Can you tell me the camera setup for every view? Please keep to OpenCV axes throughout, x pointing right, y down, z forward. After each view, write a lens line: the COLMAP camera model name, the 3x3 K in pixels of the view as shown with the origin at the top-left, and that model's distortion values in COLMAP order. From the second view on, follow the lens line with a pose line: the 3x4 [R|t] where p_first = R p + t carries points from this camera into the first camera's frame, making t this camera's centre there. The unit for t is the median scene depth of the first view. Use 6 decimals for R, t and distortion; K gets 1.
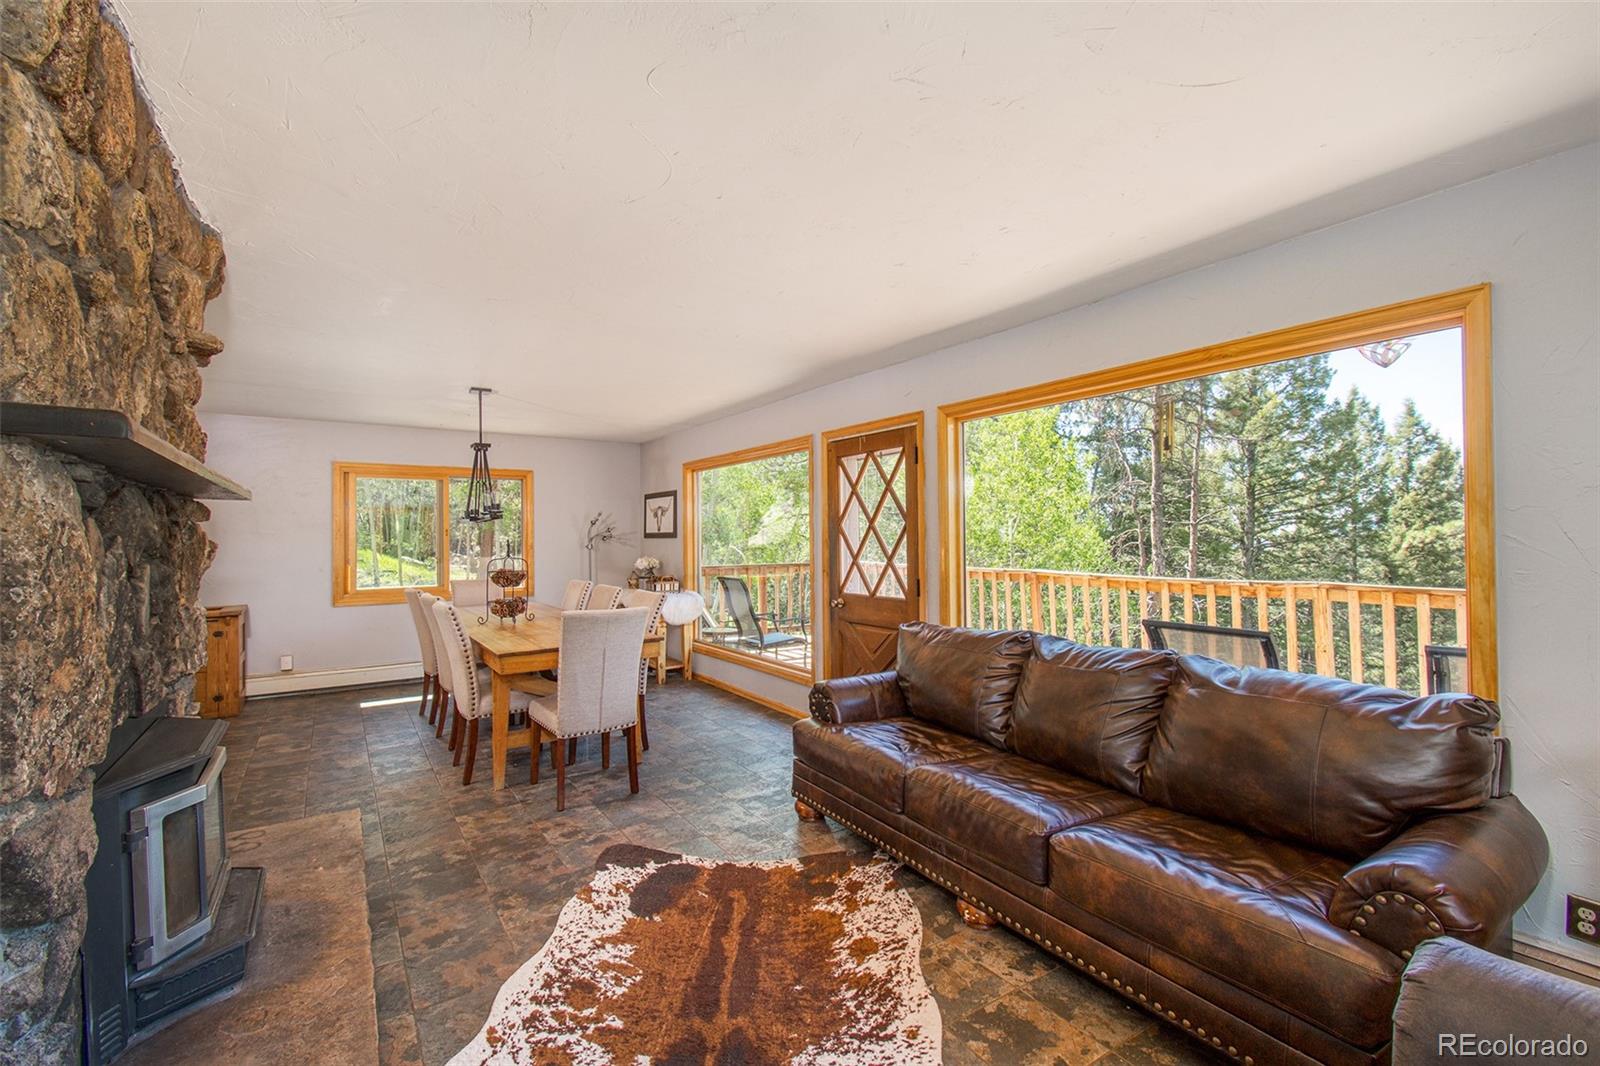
lens RADIAL K [[701.8, 0, 800.4], [0, 701.8, 524.4], [0, 0, 1]] dist [0.047967, -0.026970]
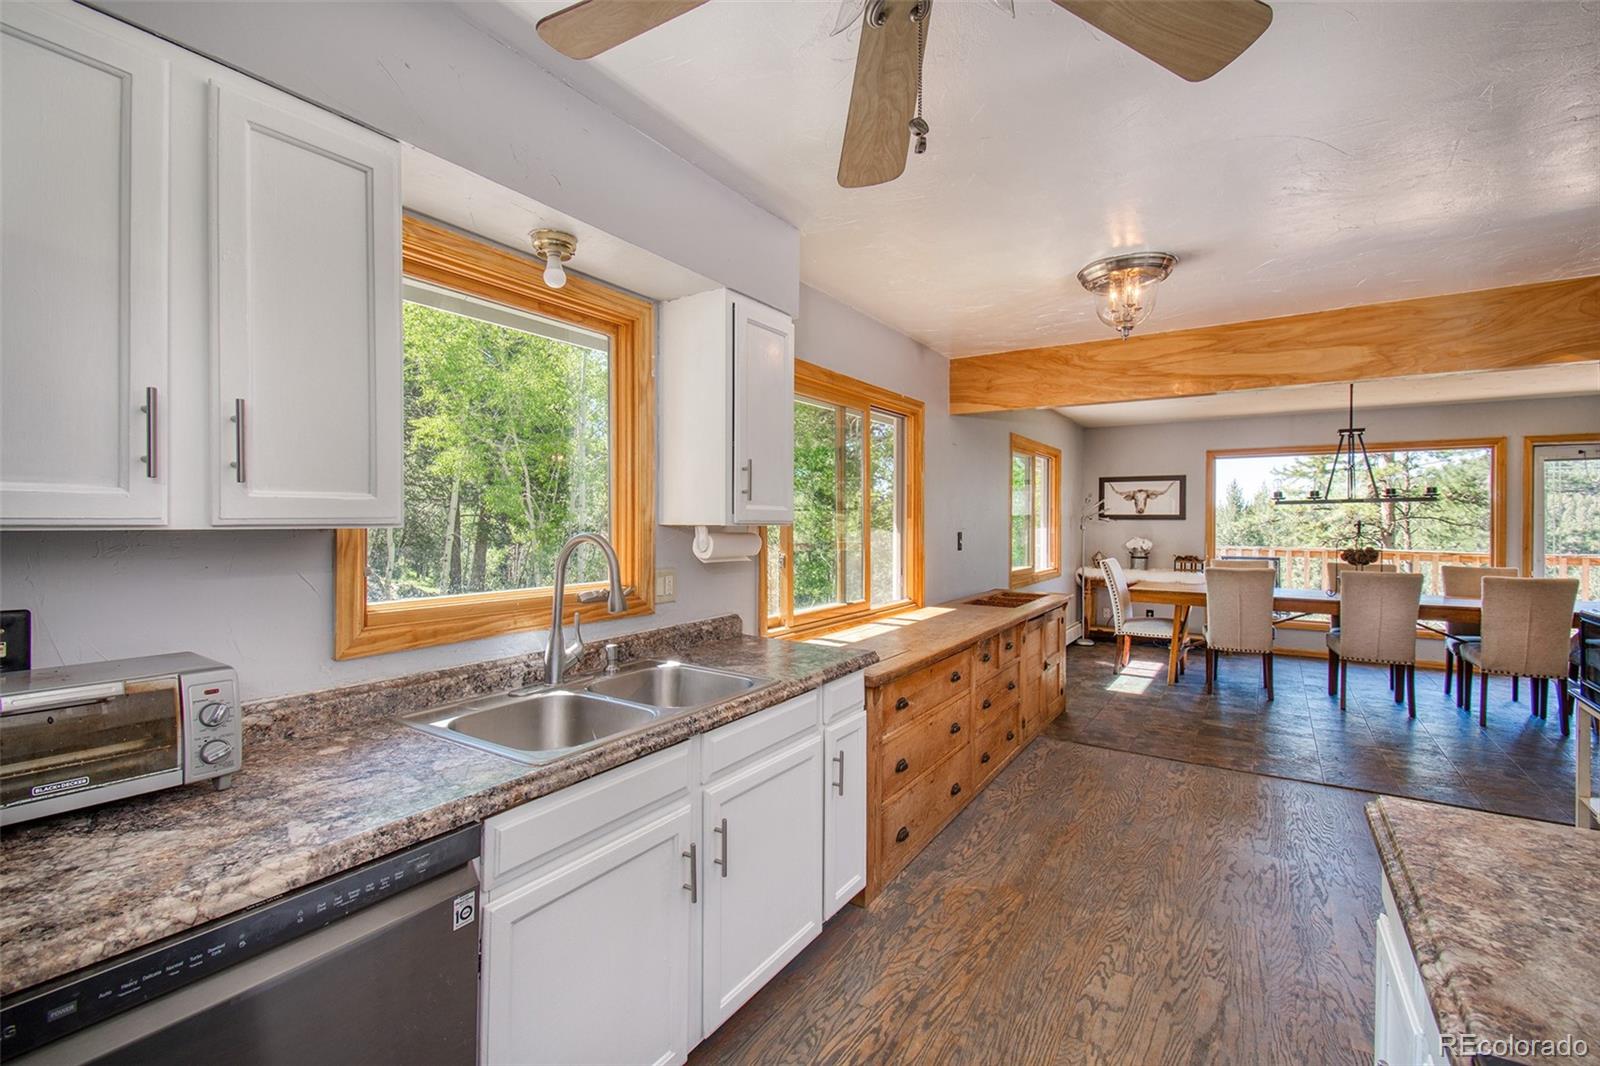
lens RADIAL K [[701.8, 0, 800.4], [0, 701.8, 524.4], [0, 0, 1]] dist [0.047967, -0.026970]
pose [[0.916870, 0.008921, 0.399086, -2.753073], [-0.017891, 0.999664, 0.018755, 0.038980], [-0.398785, -0.024336, 0.916722, 0.593176]]
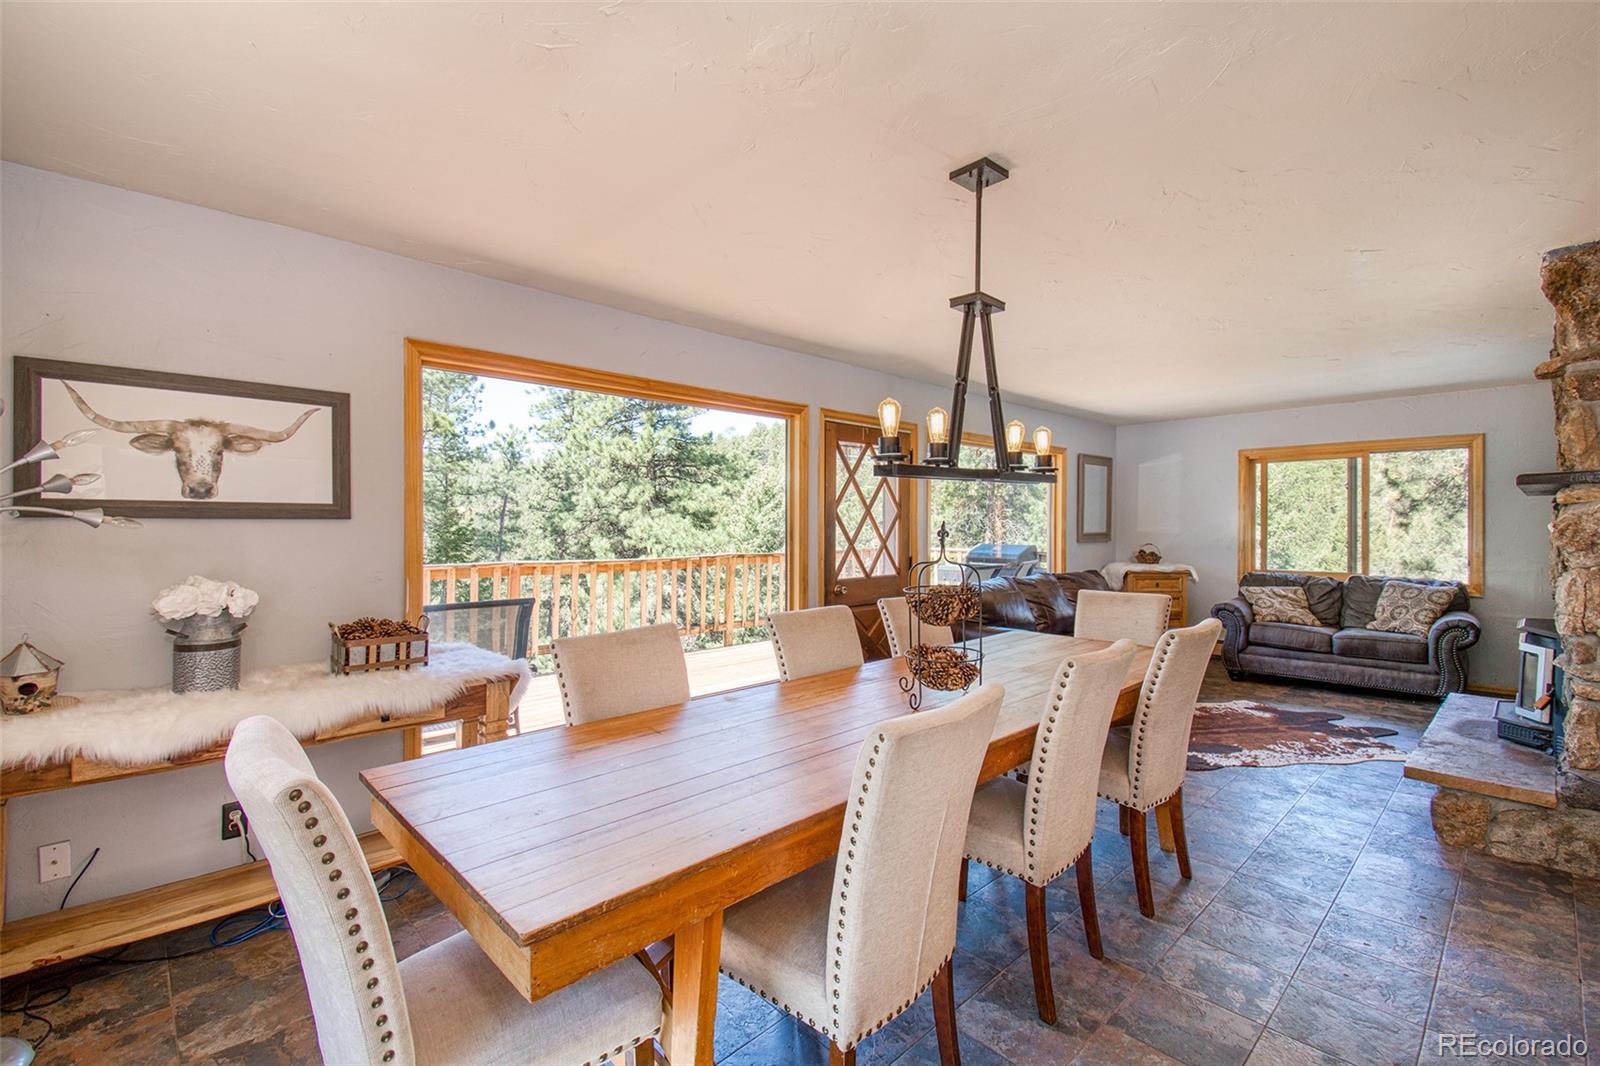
lens RADIAL K [[701.8, 0, 800.4], [0, 701.8, 524.4], [0, 0, 1]] dist [0.047967, -0.026970]
pose [[-0.184012, 0.005862, 0.982906, -1.445771], [-0.018371, 0.999787, -0.009402, 0.050846], [-0.982752, -0.019787, -0.183865, 2.005300]]
